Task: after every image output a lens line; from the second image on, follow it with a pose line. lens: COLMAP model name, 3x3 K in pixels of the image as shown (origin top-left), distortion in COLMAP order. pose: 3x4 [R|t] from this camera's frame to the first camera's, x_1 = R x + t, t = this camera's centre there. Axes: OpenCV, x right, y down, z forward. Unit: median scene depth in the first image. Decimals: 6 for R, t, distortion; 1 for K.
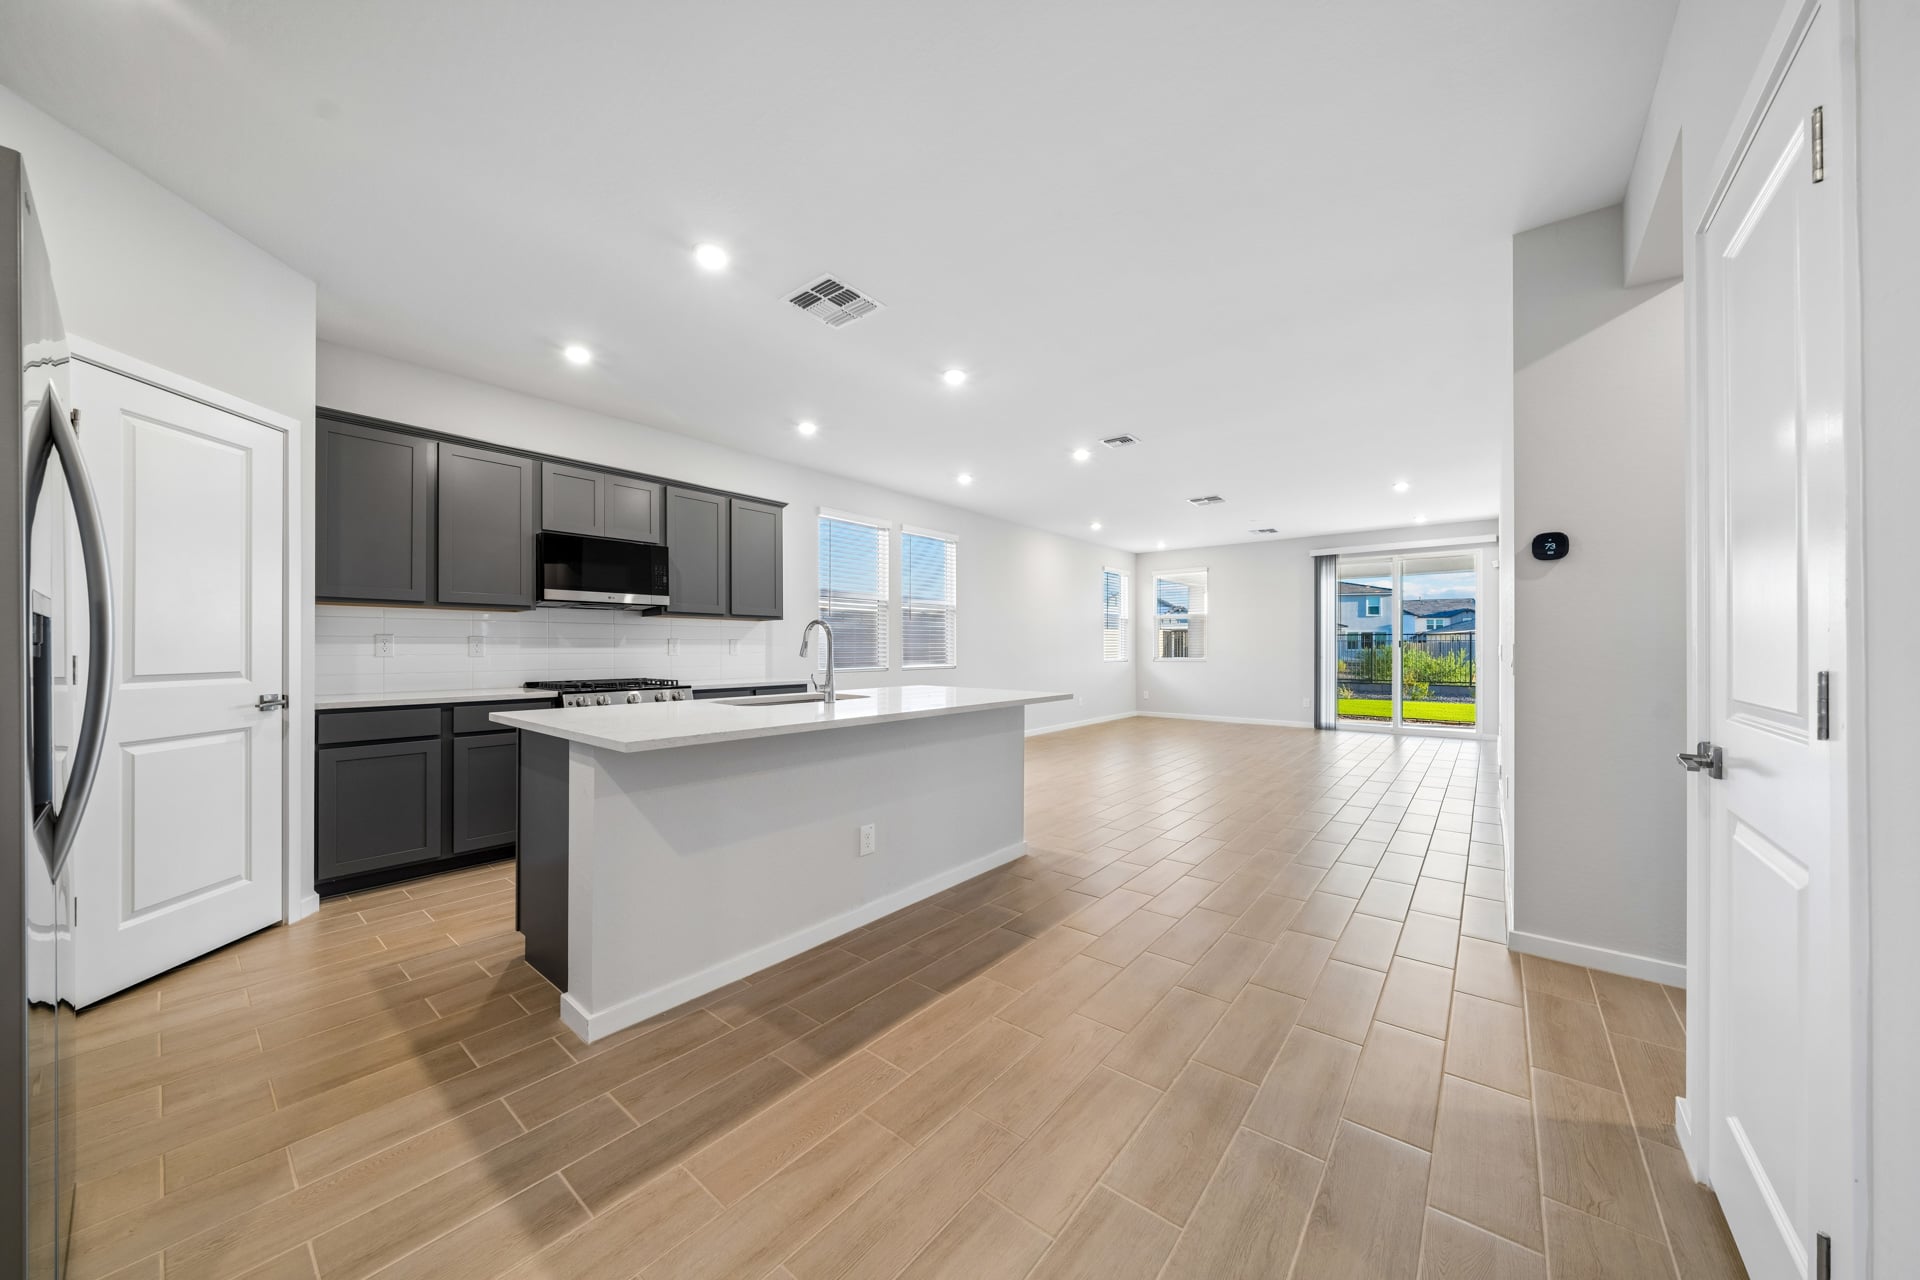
lens RADIAL K [[654.0, 0, 954.8], [0, 654.0, 645.9], [0, 0, 1]] dist [-0.001584, 0.000192]
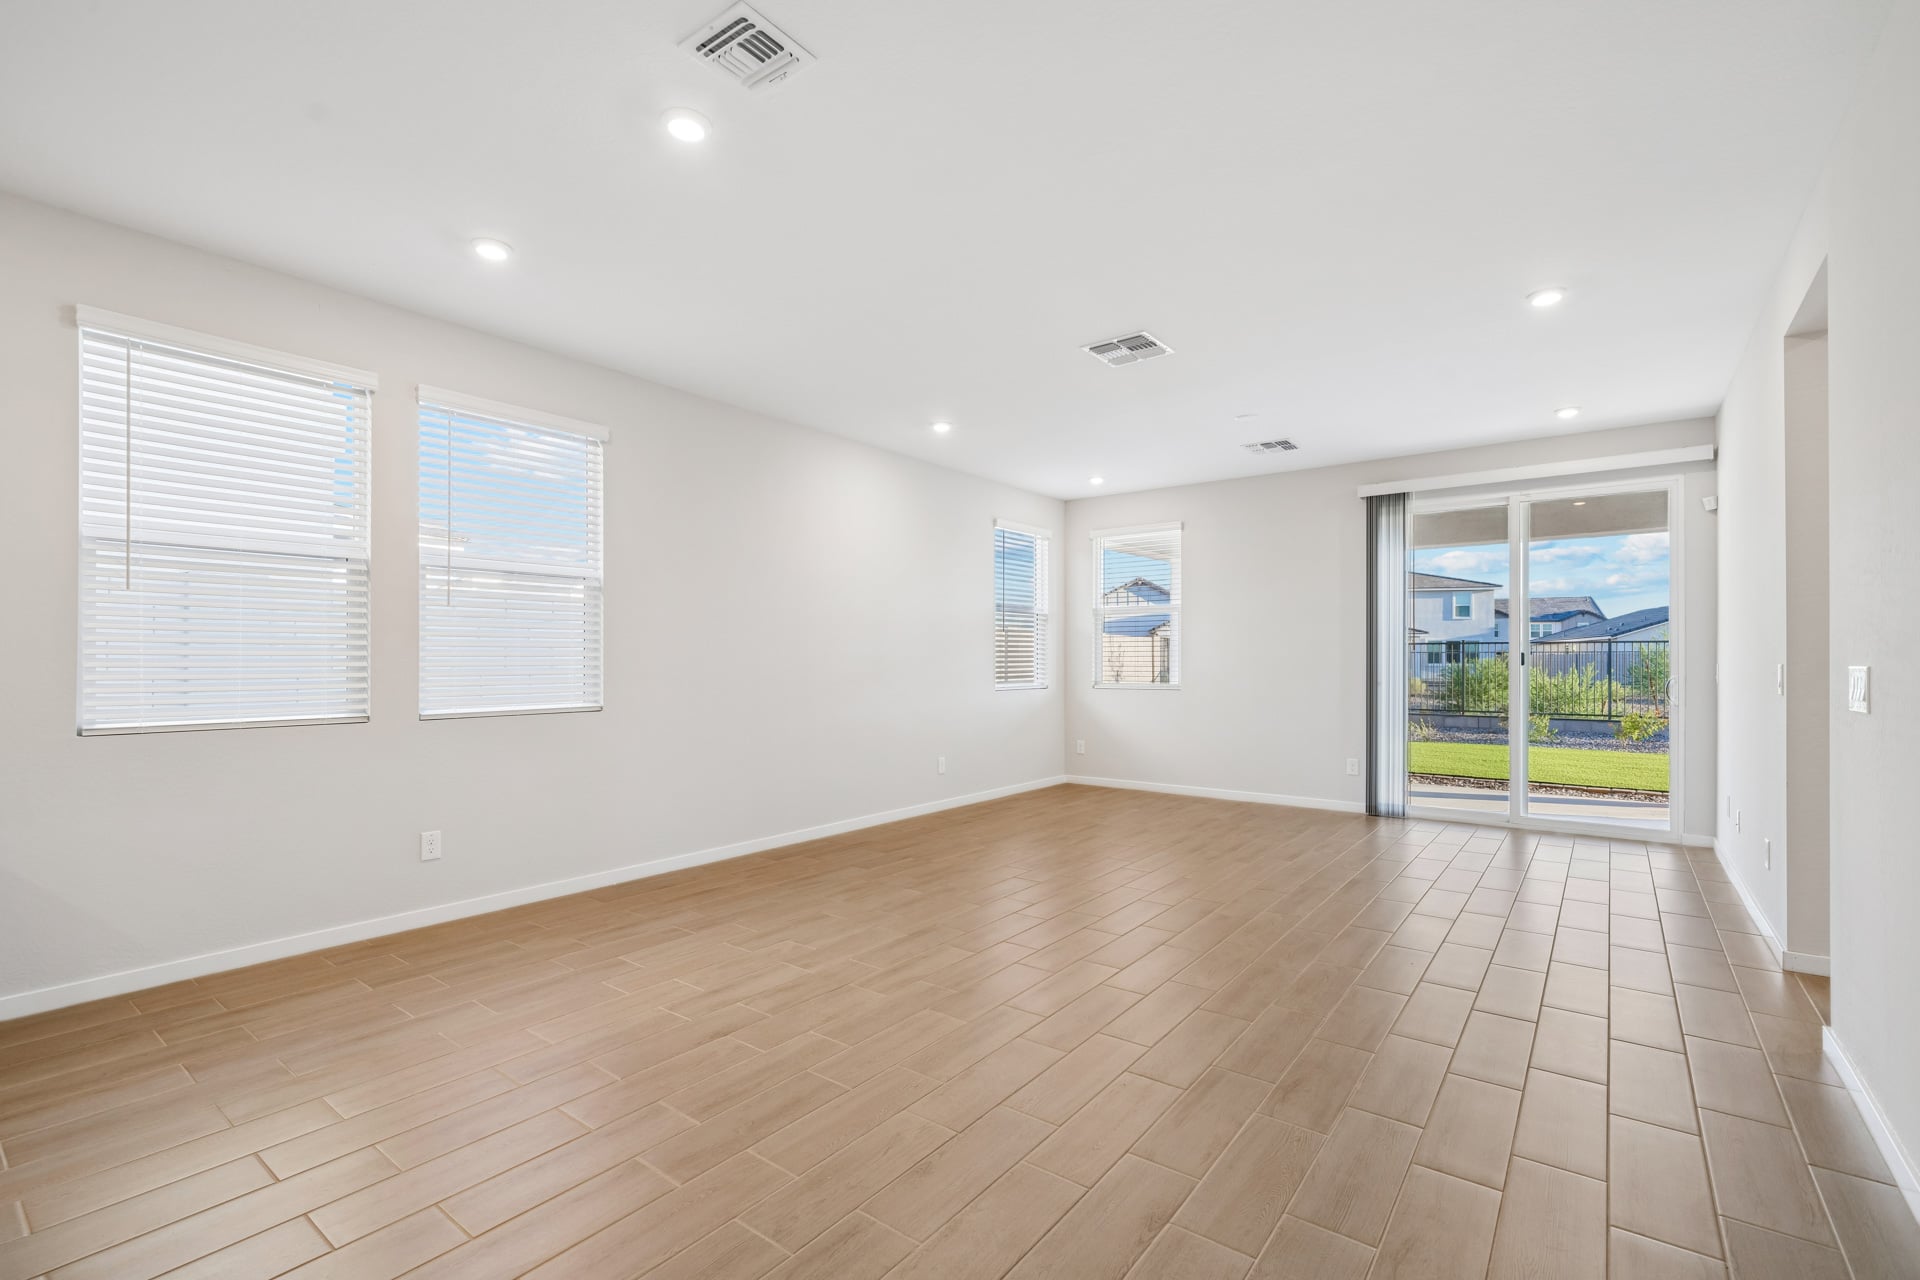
lens RADIAL K [[841.0, 0, 949.7], [0, 841.0, 657.4], [0, 0, 1]] dist [0.001201, 0.000460]
pose [[0.999707, 0.000769, 0.024211, 0.233000], [-0.000750, 0.999999, -0.000802, -0.004193], [-0.024212, 0.000784, 0.999707, 0.385497]]
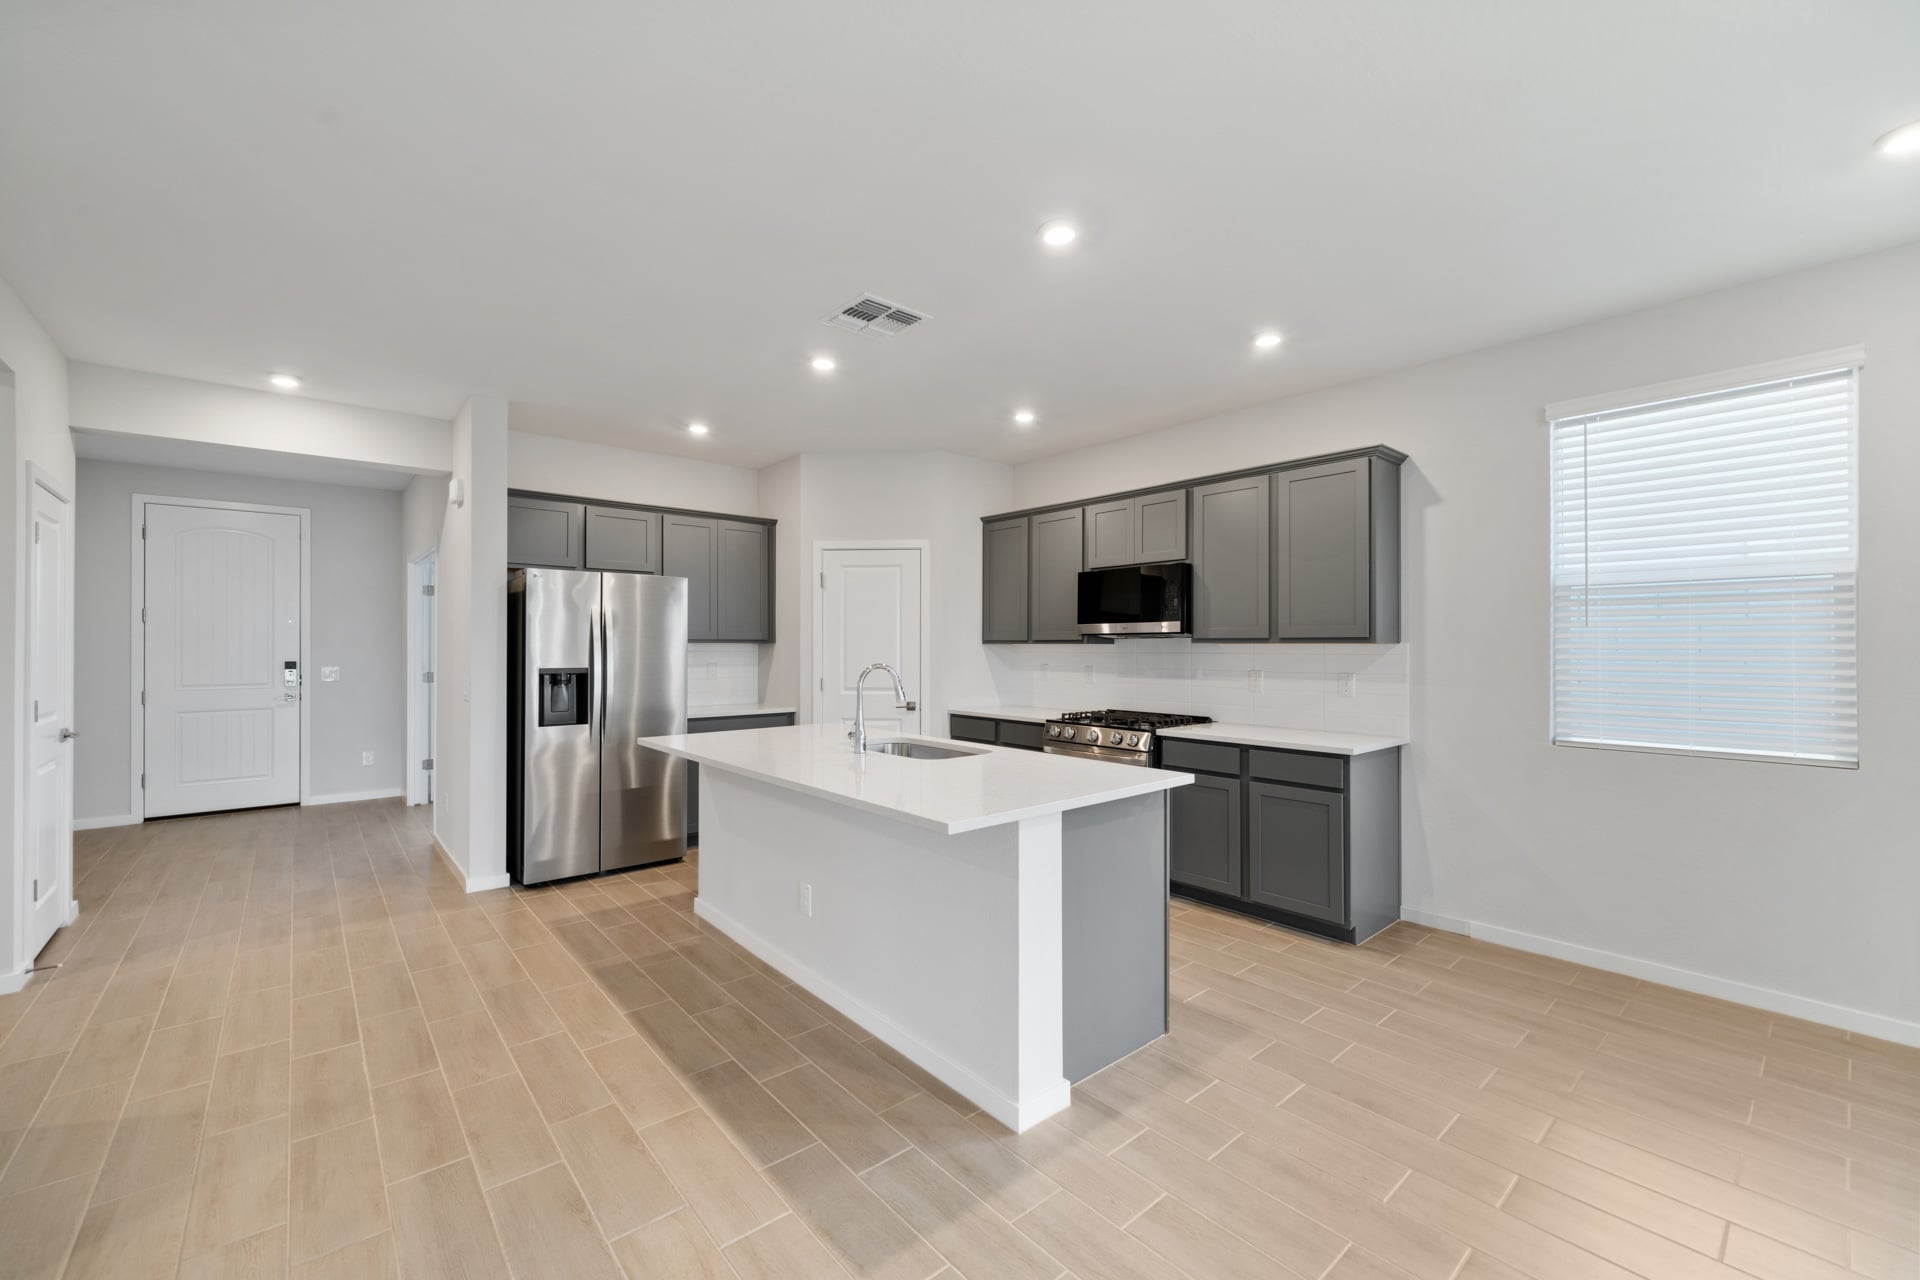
lens RADIAL K [[767.3, 0, 955.8], [0, 767.3, 644.6], [0, 0, 1]] dist [0.000551, -0.000394]
pose [[-0.170597, -0.001549, -0.985340, 0.343842], [0.001574, 0.999997, -0.001845, -0.026528], [0.985340, -0.001866, -0.170594, 0.520118]]
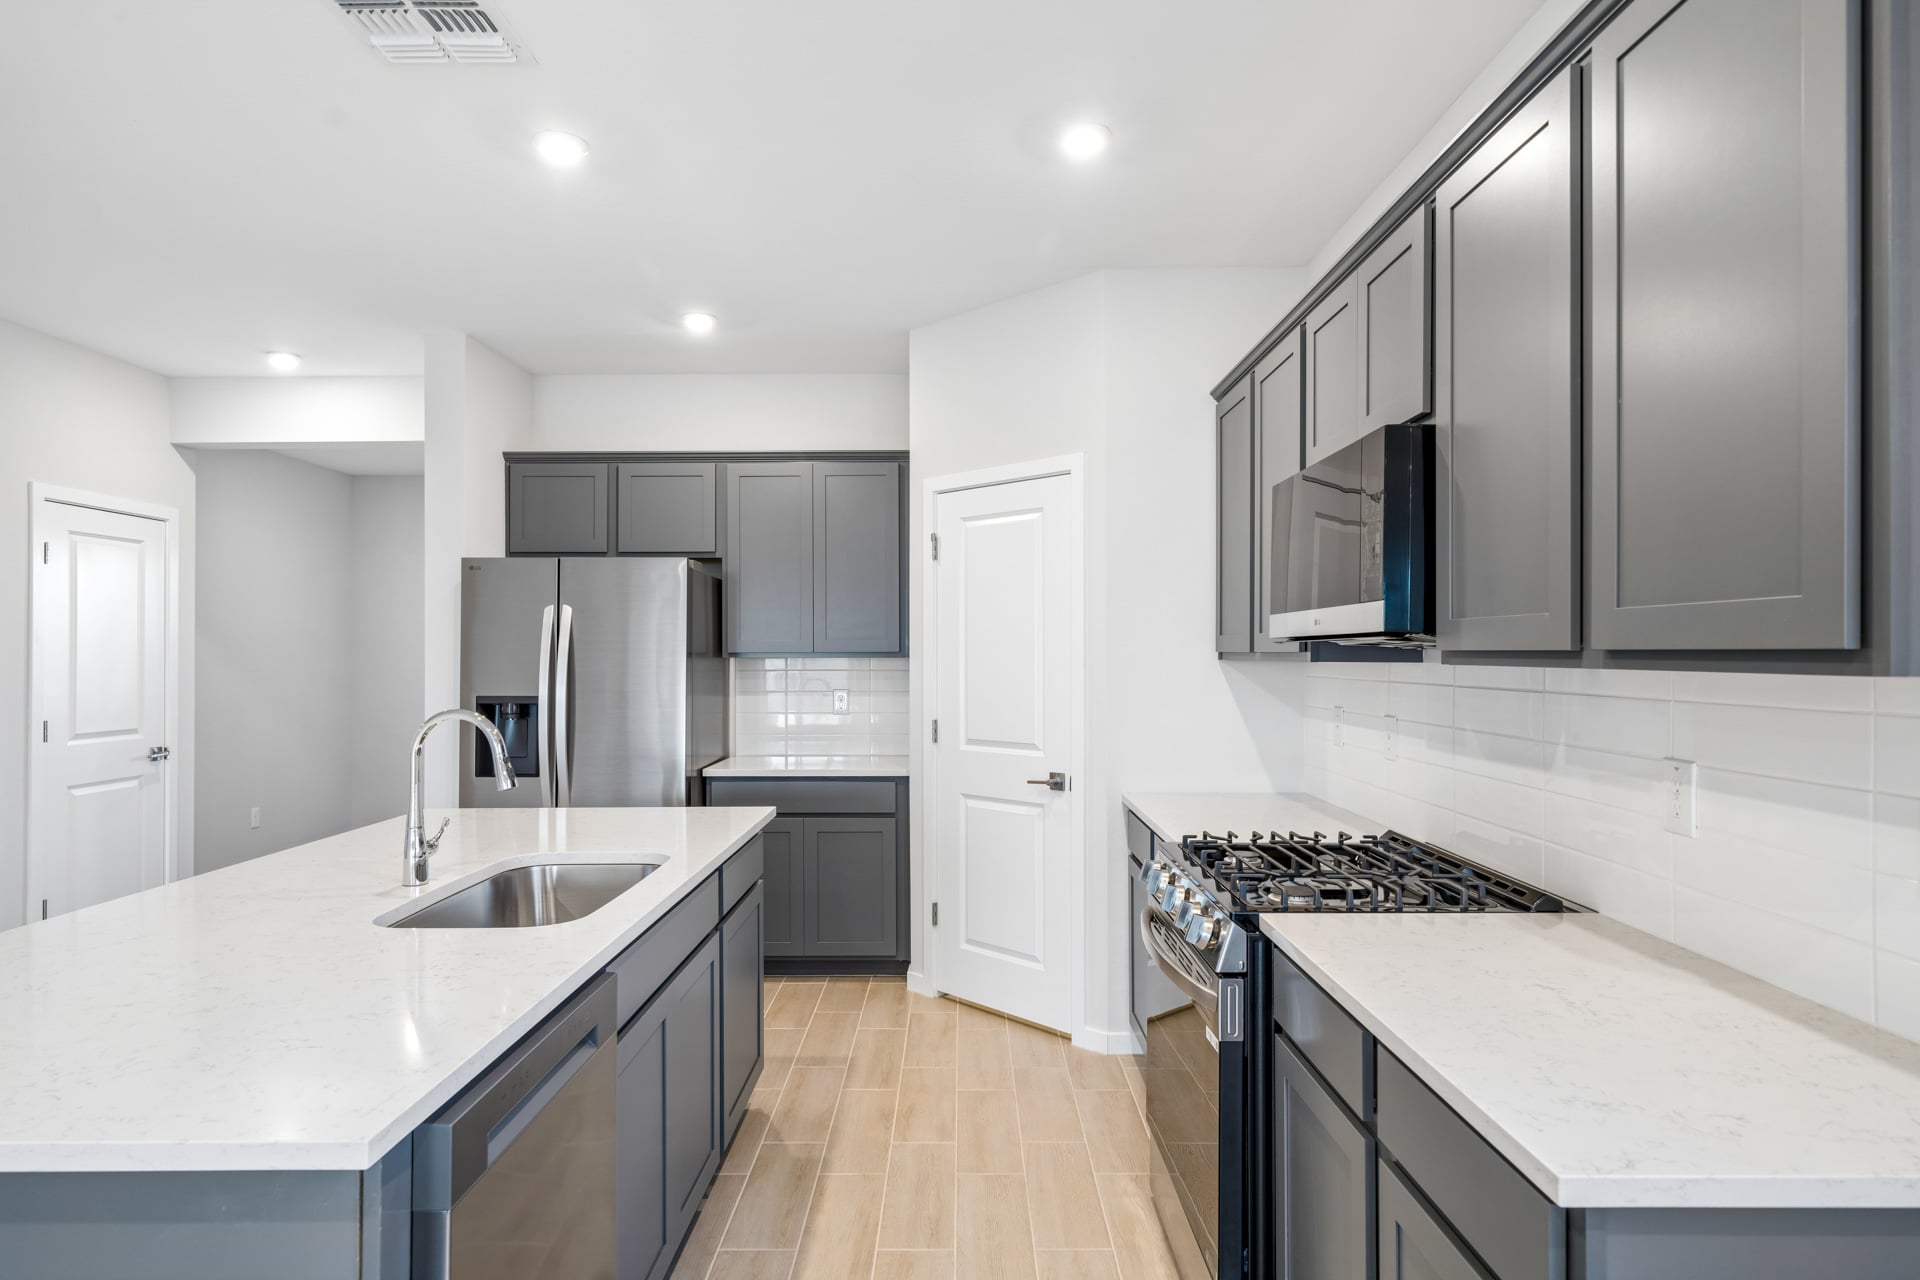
lens RADIAL K [[1087.5, 0, 959.7], [0, 1087.5, 642.9], [0, 0, 1]] dist [0.000085, 0.000258]
pose [[-0.774938, -0.002367, -0.632033, 0.001050], [0.004998, 0.999939, -0.009873, -0.031793], [0.632017, -0.010810, -0.774879, 0.734917]]
